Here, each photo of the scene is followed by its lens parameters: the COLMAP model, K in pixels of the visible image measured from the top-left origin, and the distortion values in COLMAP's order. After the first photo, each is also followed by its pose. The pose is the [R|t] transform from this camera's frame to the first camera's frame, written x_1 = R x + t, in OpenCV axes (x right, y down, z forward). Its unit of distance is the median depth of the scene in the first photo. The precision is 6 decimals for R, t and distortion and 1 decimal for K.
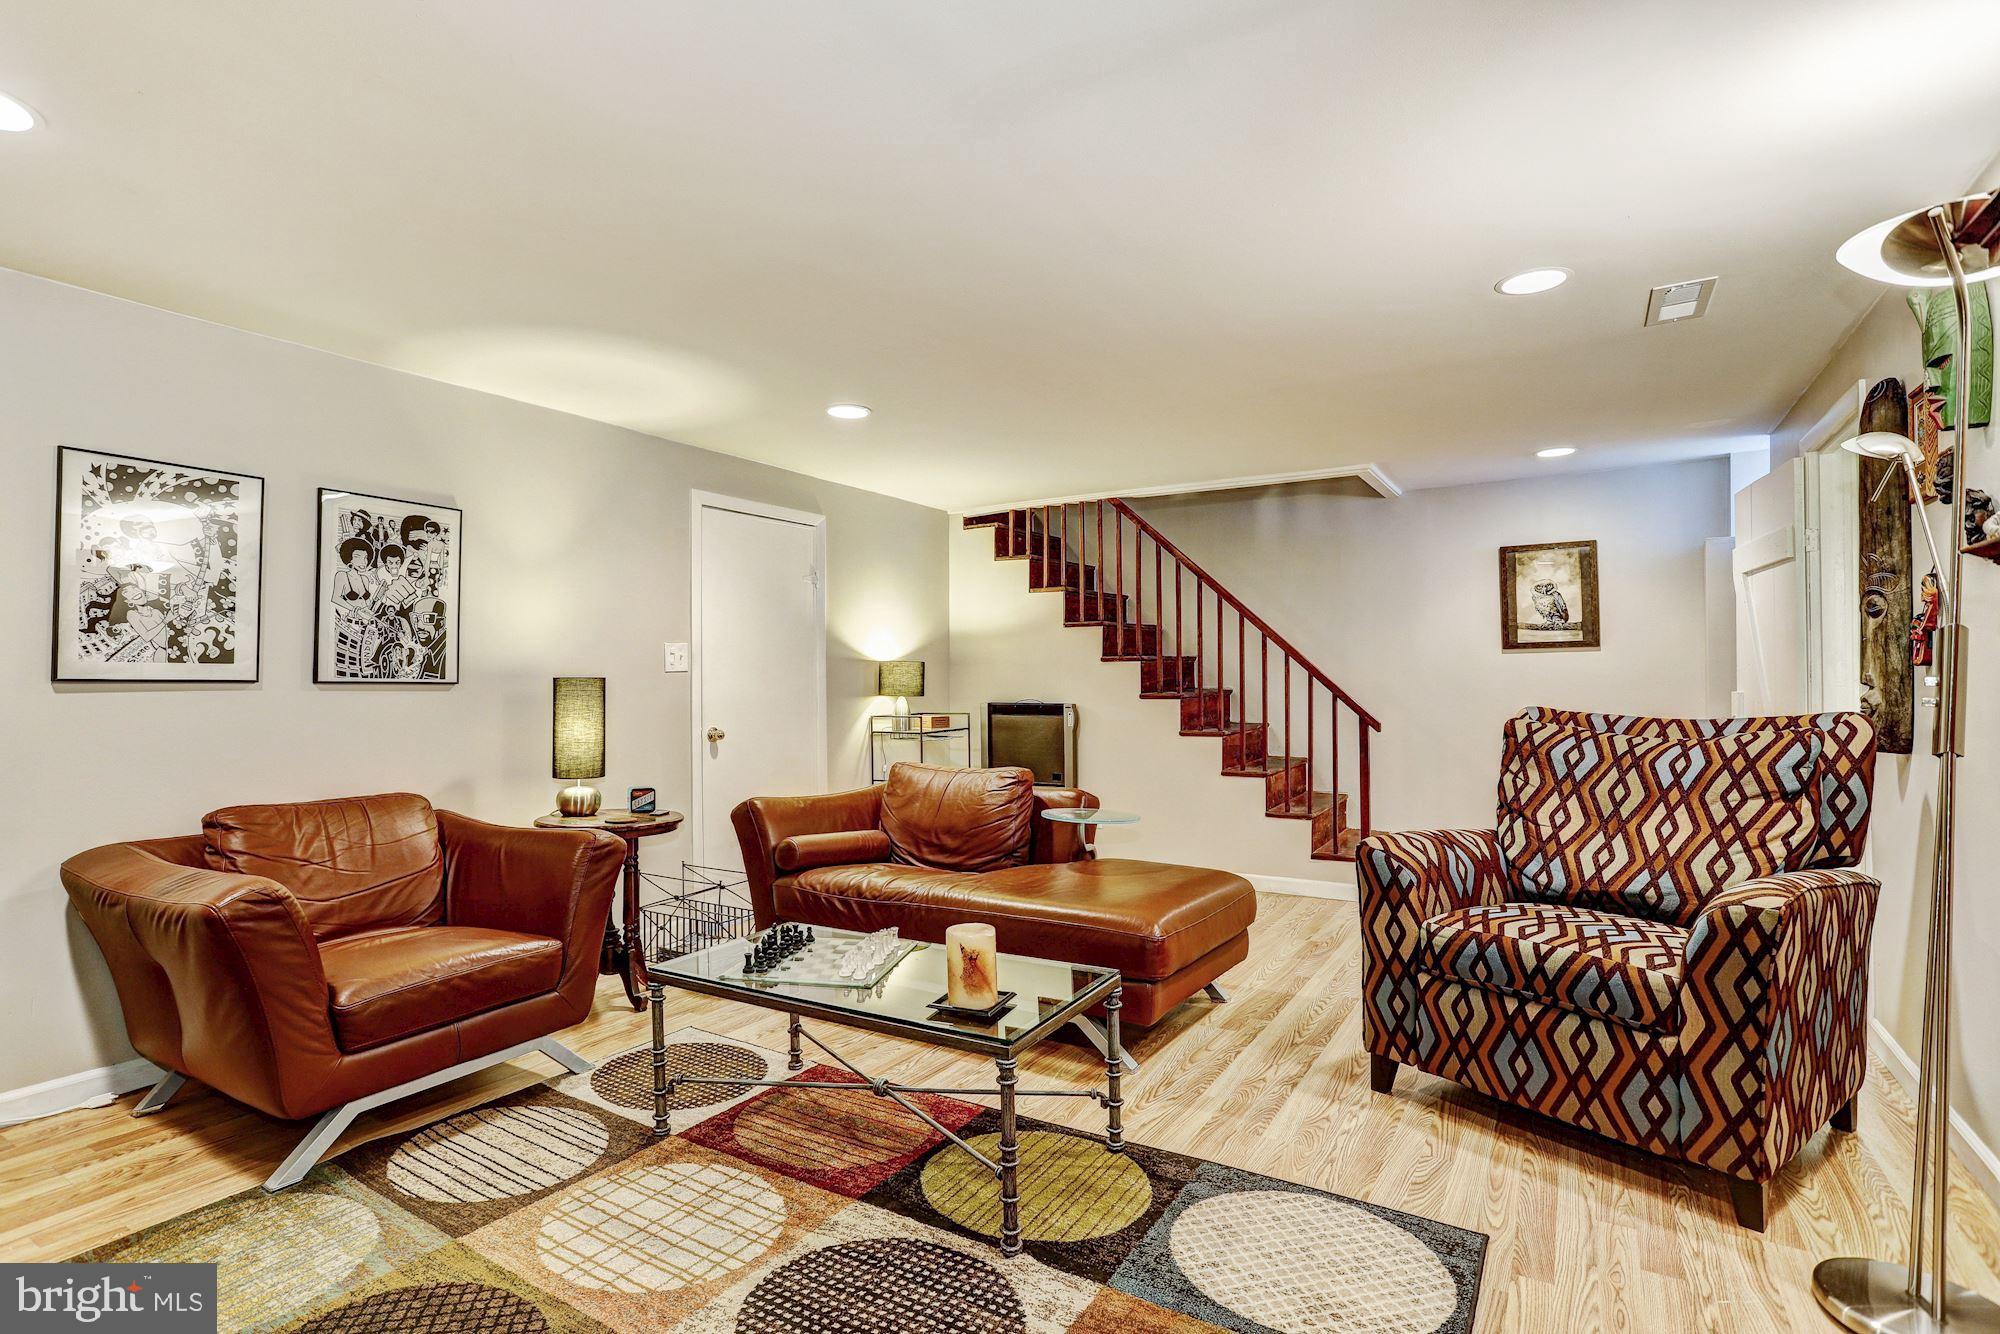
lens RADIAL K [[973.1, 0, 984.5], [0, 973.1, 659.9], [0, 0, 1]] dist [-0.069865, 0.033285]
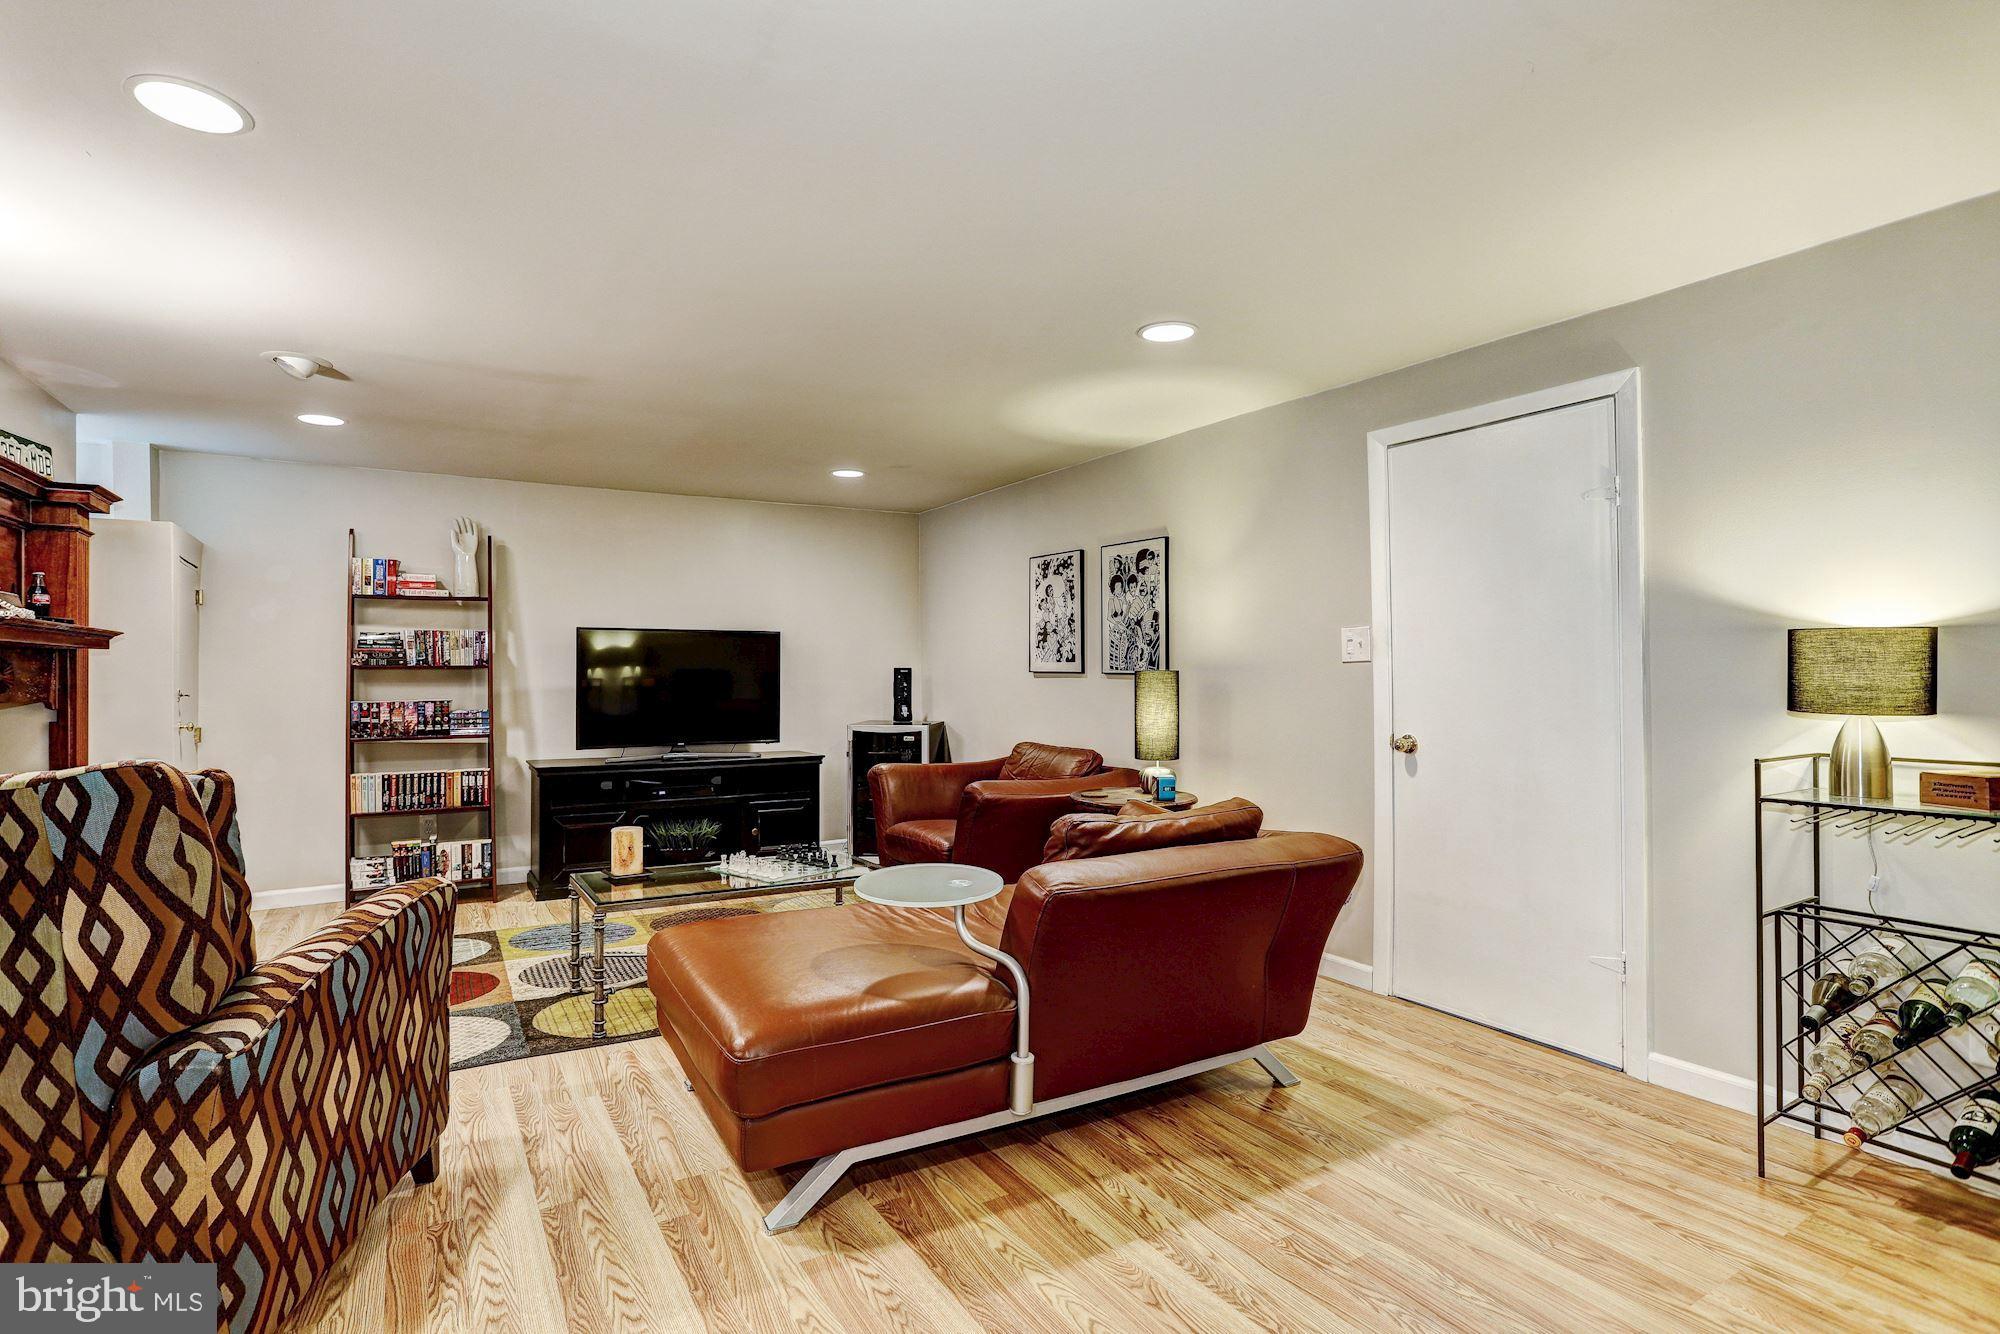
lens RADIAL K [[973.1, 0, 984.5], [0, 973.1, 659.9], [0, 0, 1]] dist [-0.069865, 0.033285]
pose [[-0.453768, -0.001455, -0.891119, 0.767341], [0.027066, 0.999515, -0.015414, 0.020427], [0.890709, -0.031113, -0.453508, 1.499807]]
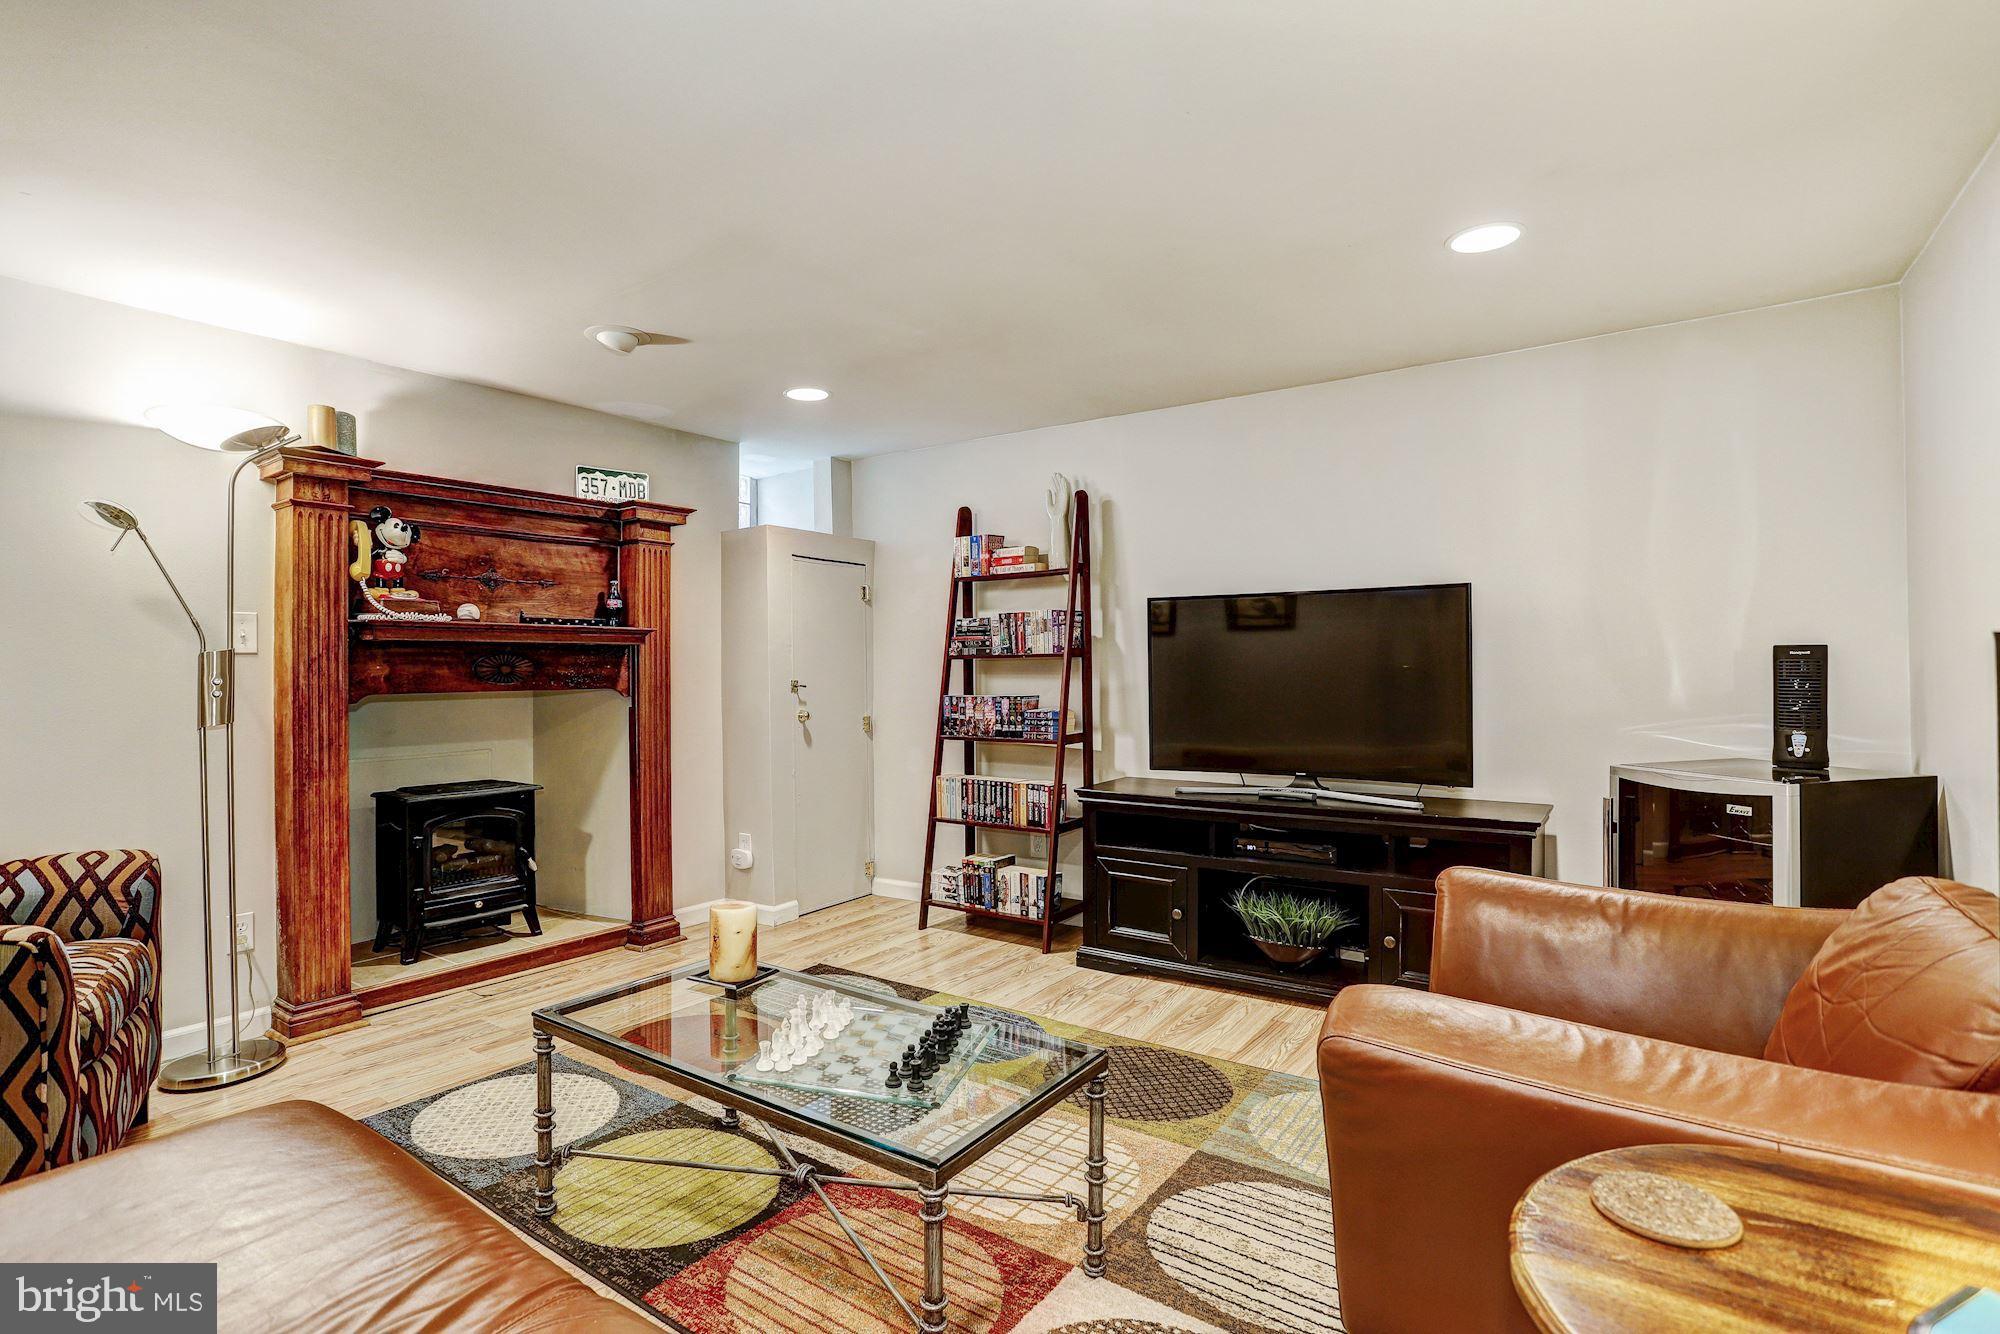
lens RADIAL K [[973.1, 0, 984.5], [0, 973.1, 659.9], [0, 0, 1]] dist [-0.069865, 0.033285]
pose [[-0.998116, 0.017726, 0.058733, -0.230948], [0.015834, 0.999345, -0.032530, 0.031611], [-0.059272, -0.031539, -0.997744, 1.332799]]
